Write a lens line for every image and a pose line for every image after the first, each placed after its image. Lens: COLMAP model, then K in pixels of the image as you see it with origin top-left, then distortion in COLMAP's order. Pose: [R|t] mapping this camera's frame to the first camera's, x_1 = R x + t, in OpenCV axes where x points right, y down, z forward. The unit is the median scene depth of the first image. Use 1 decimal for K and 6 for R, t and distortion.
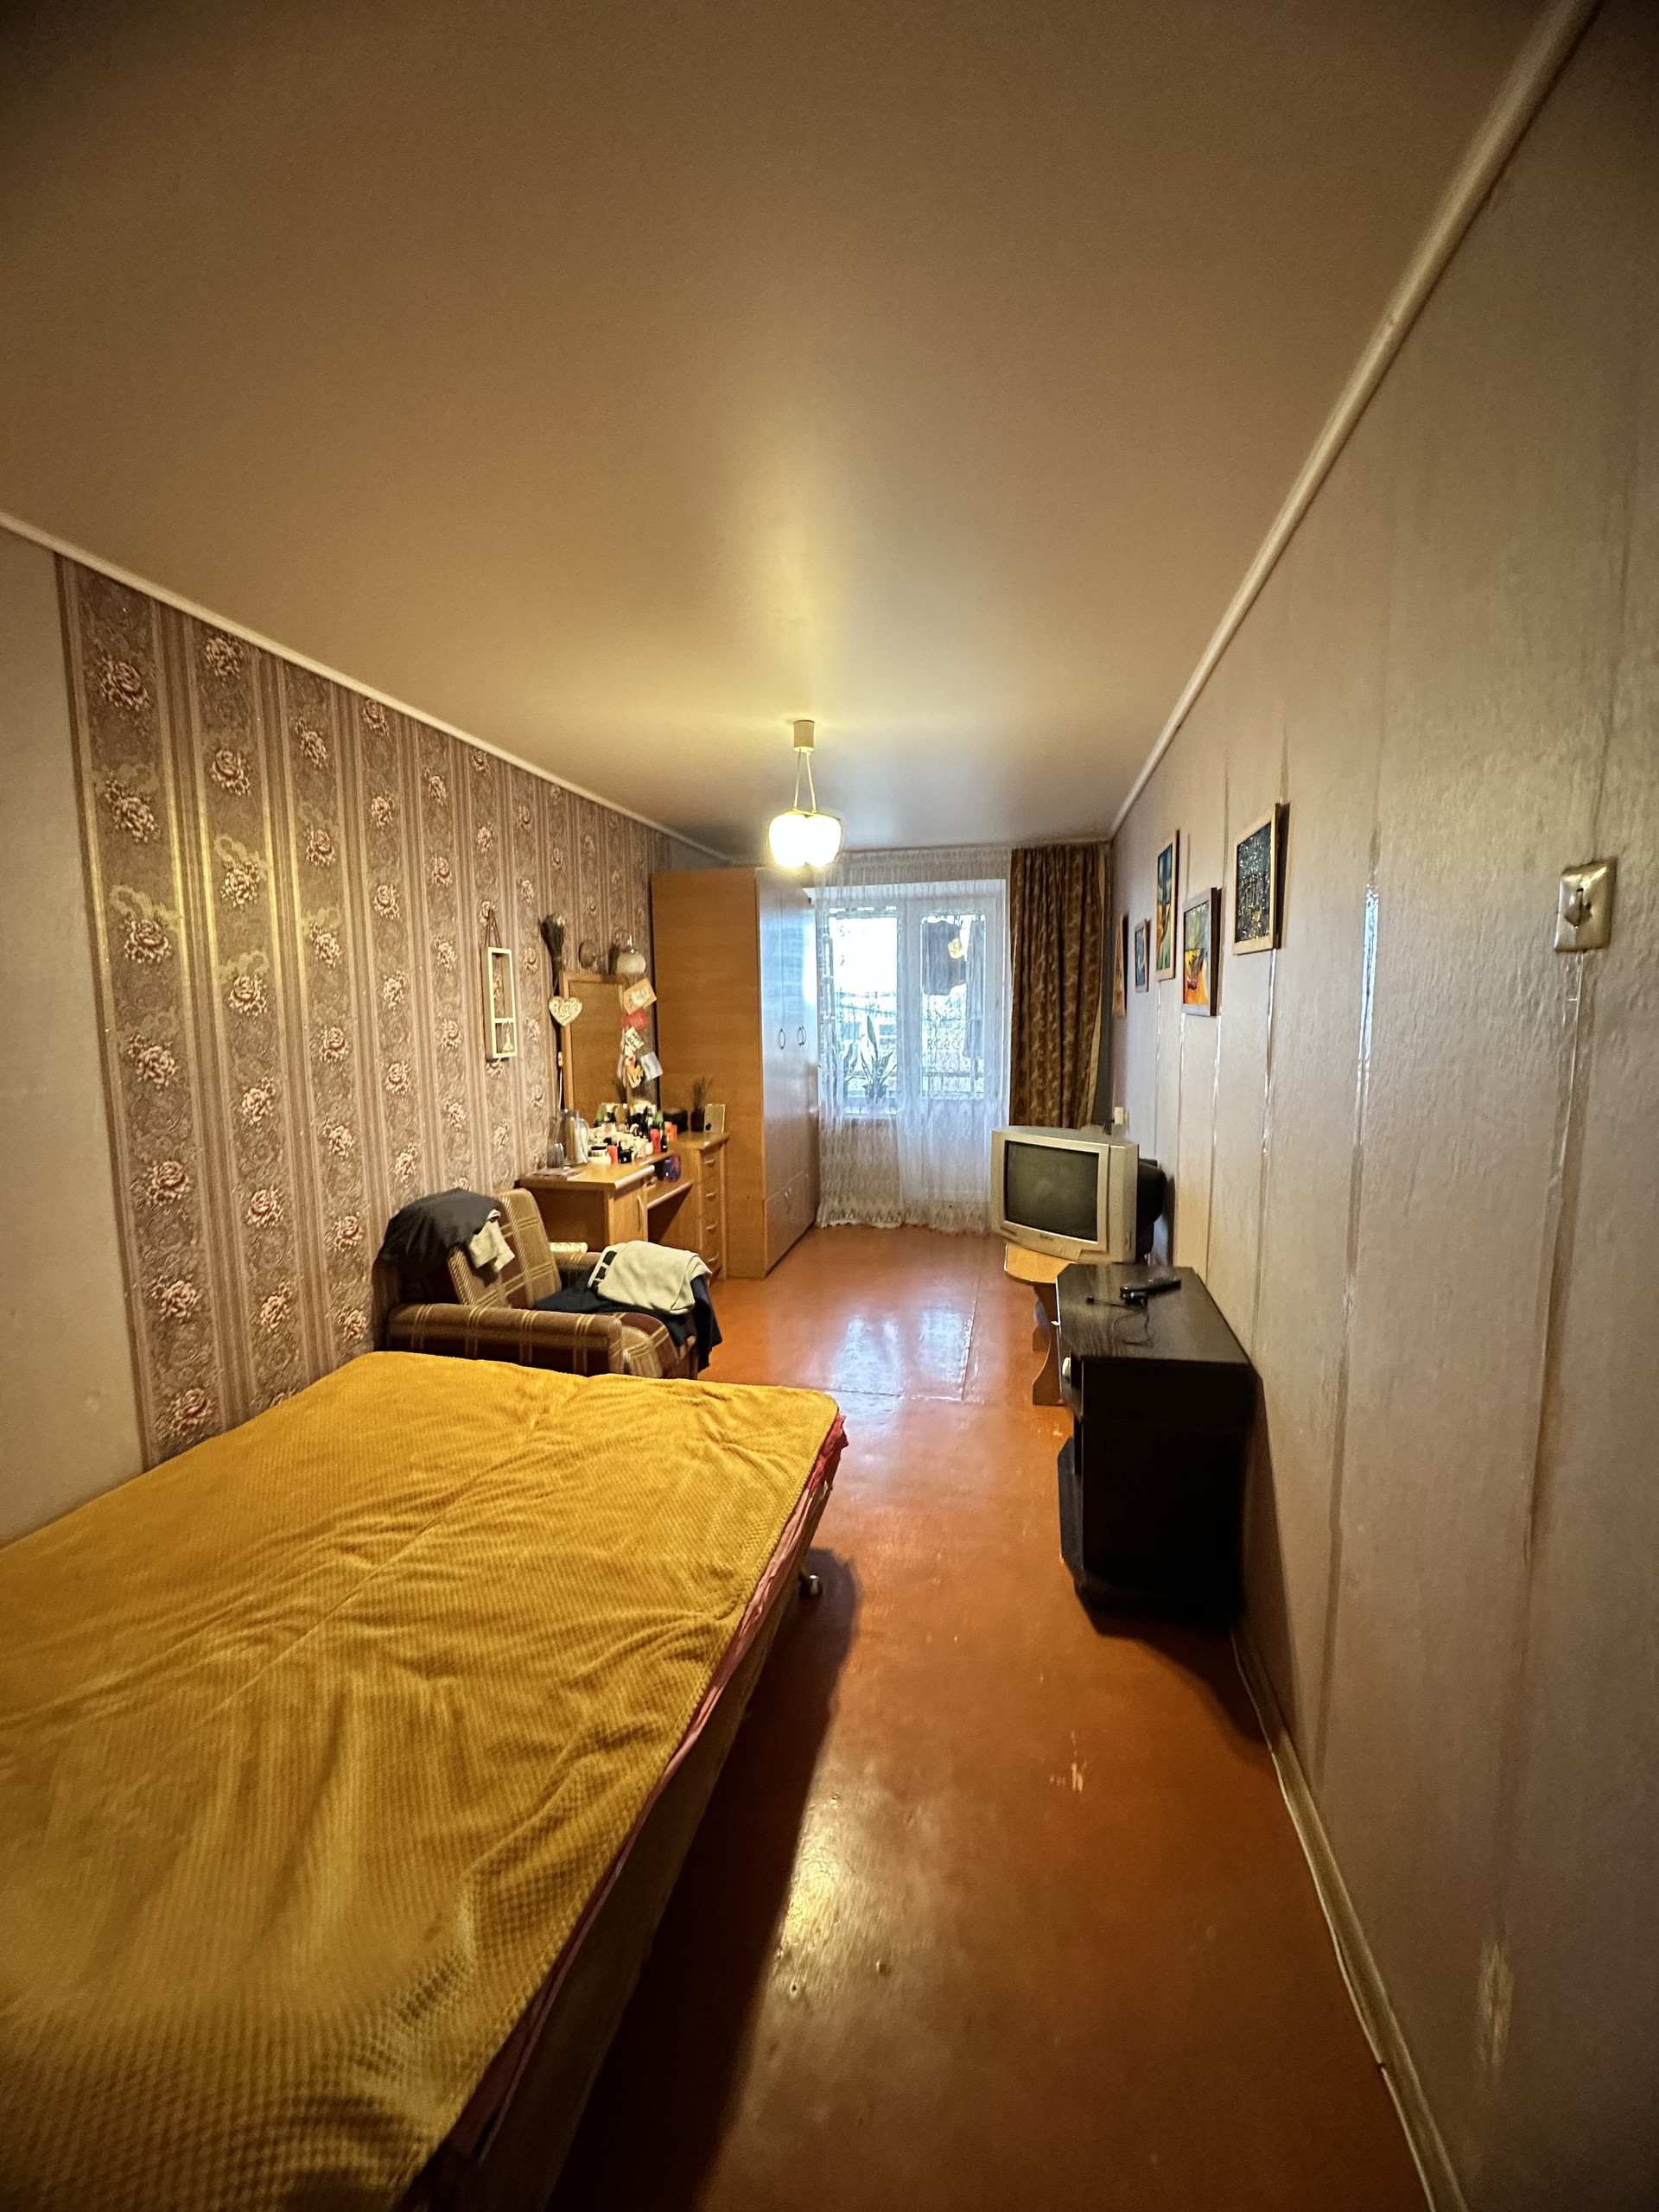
lens RADIAL K [[883.0, 0, 829.5], [0, 883.0, 1106.0], [0, 0, 1]] dist [-0.000243, -0.000063]
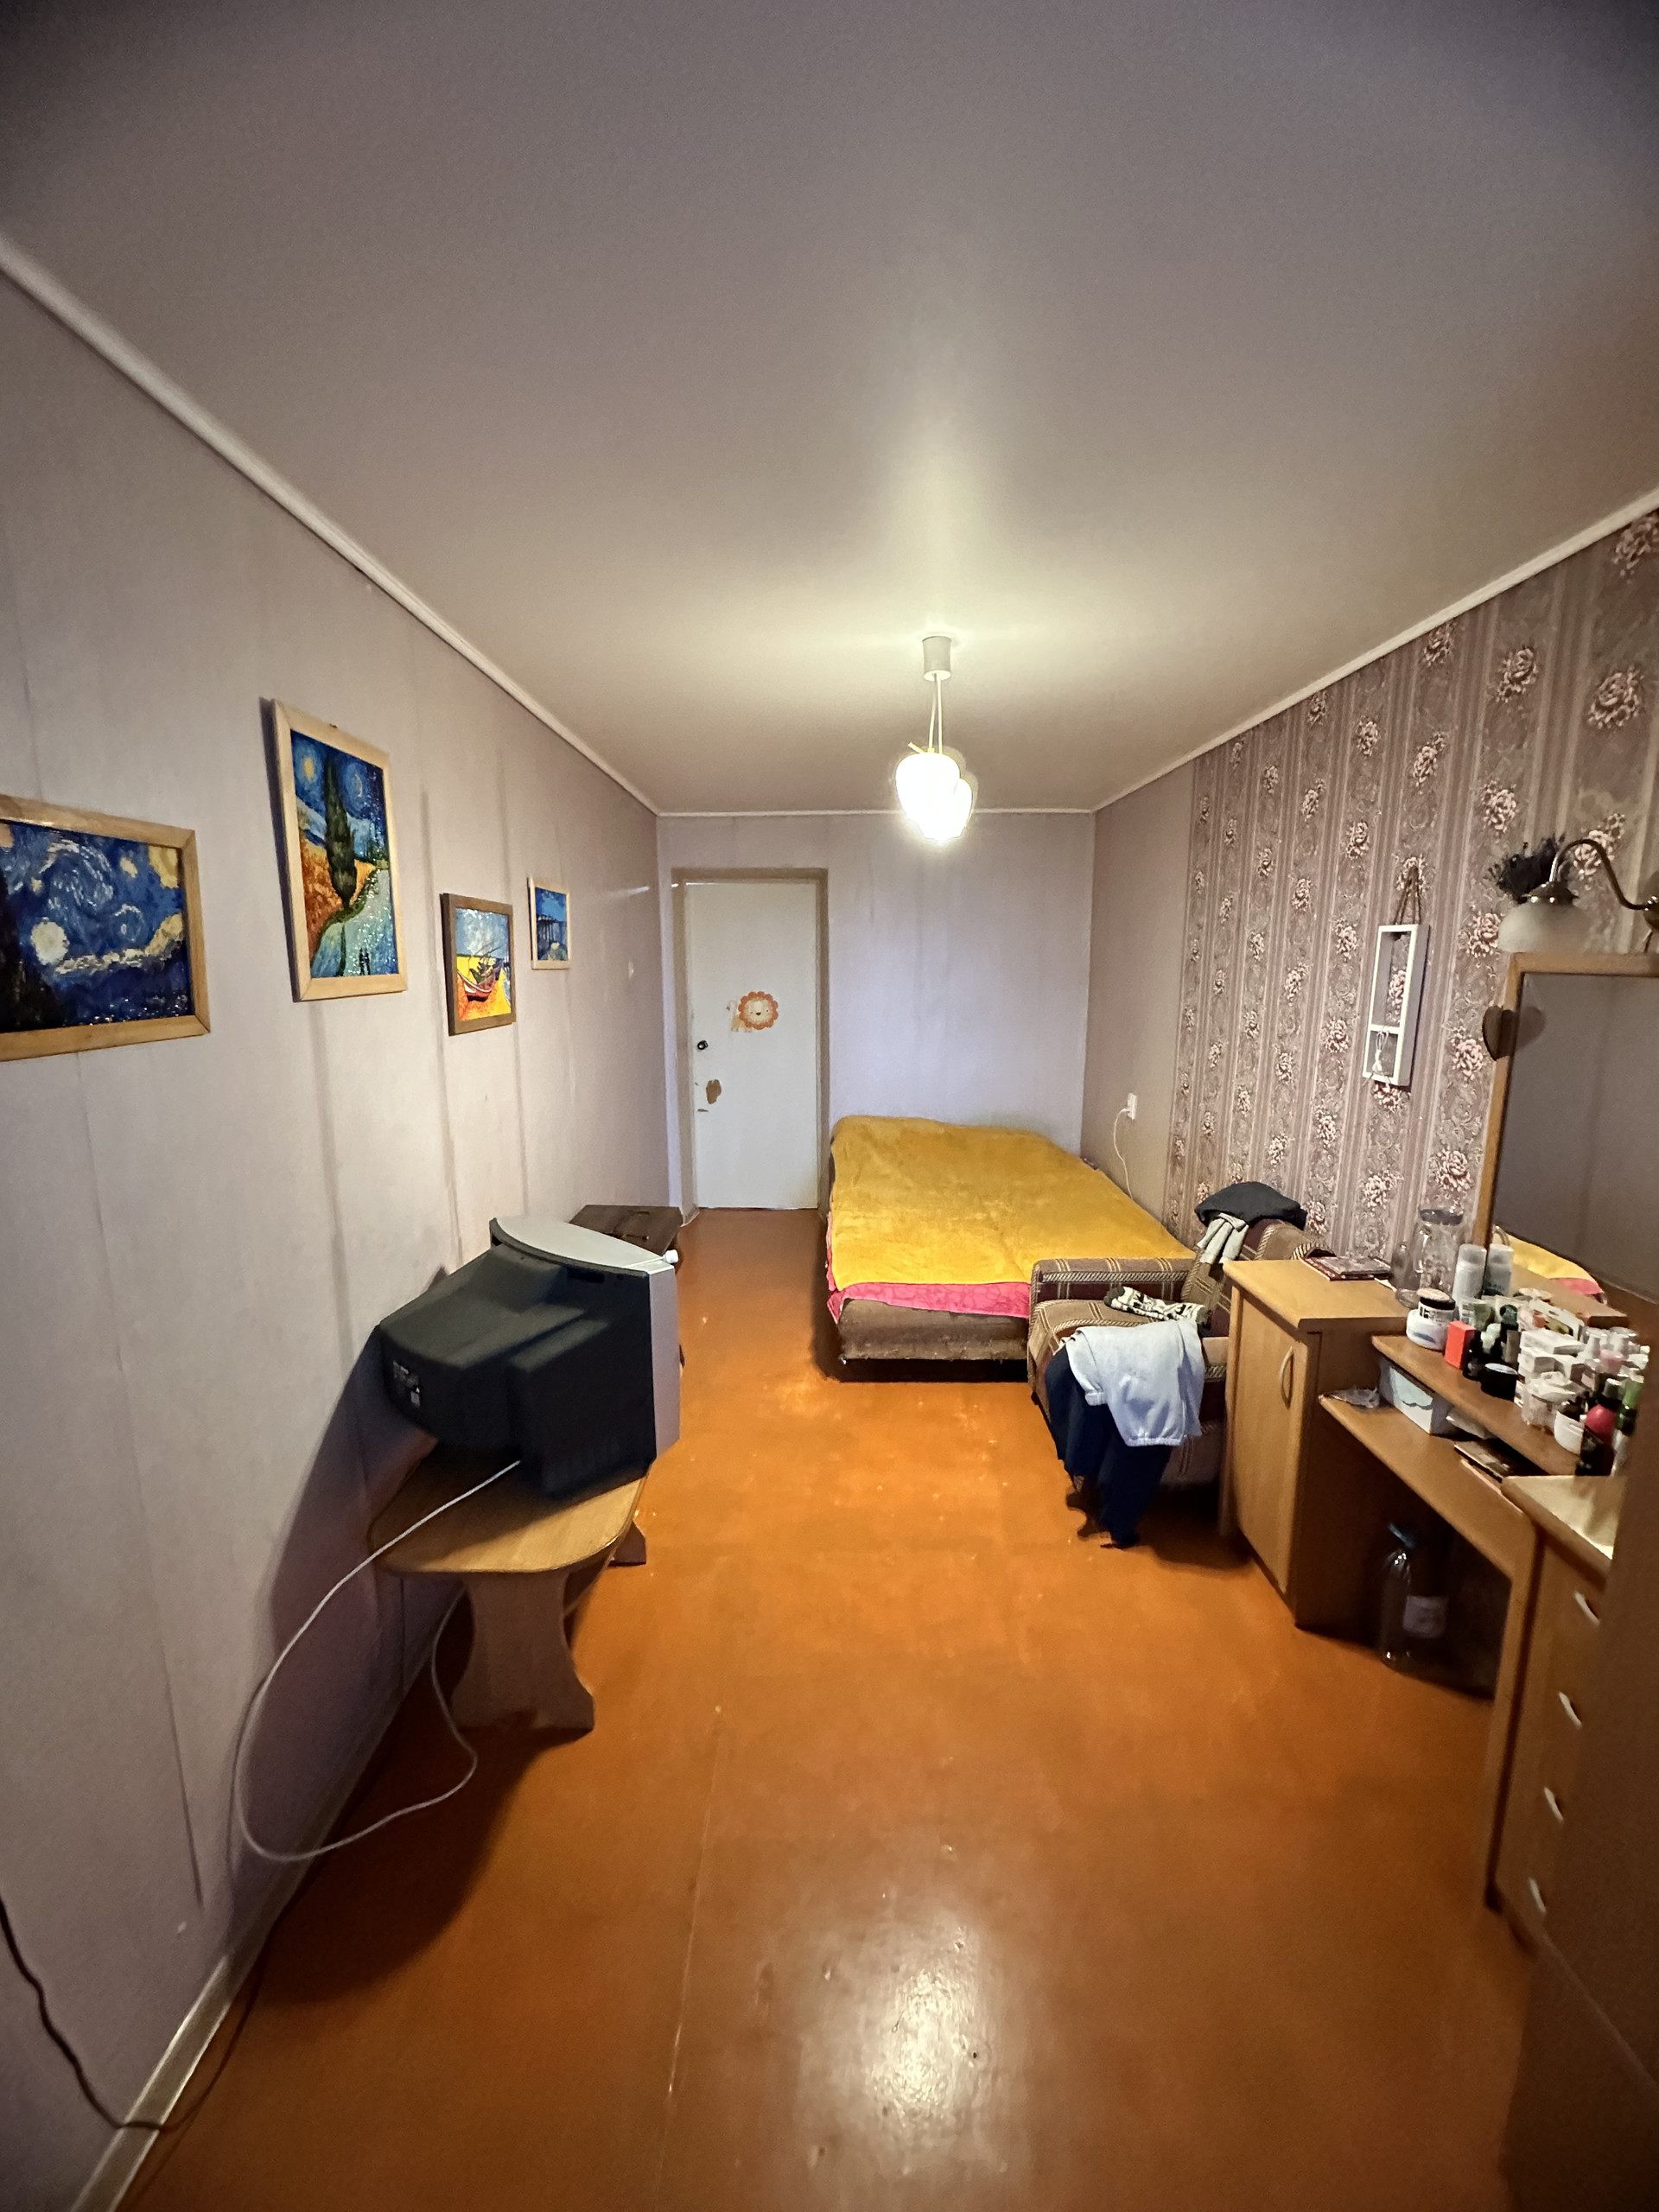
lens RADIAL K [[883.0, 0, 829.5], [0, 883.0, 1106.0], [0, 0, 1]] dist [-0.000243, -0.000063]
pose [[-0.978167, 0.050861, -0.201501, 0.239103], [-0.008357, 0.959179, 0.282675, -0.275140], [0.207653, 0.278187, -0.937813, 1.870719]]
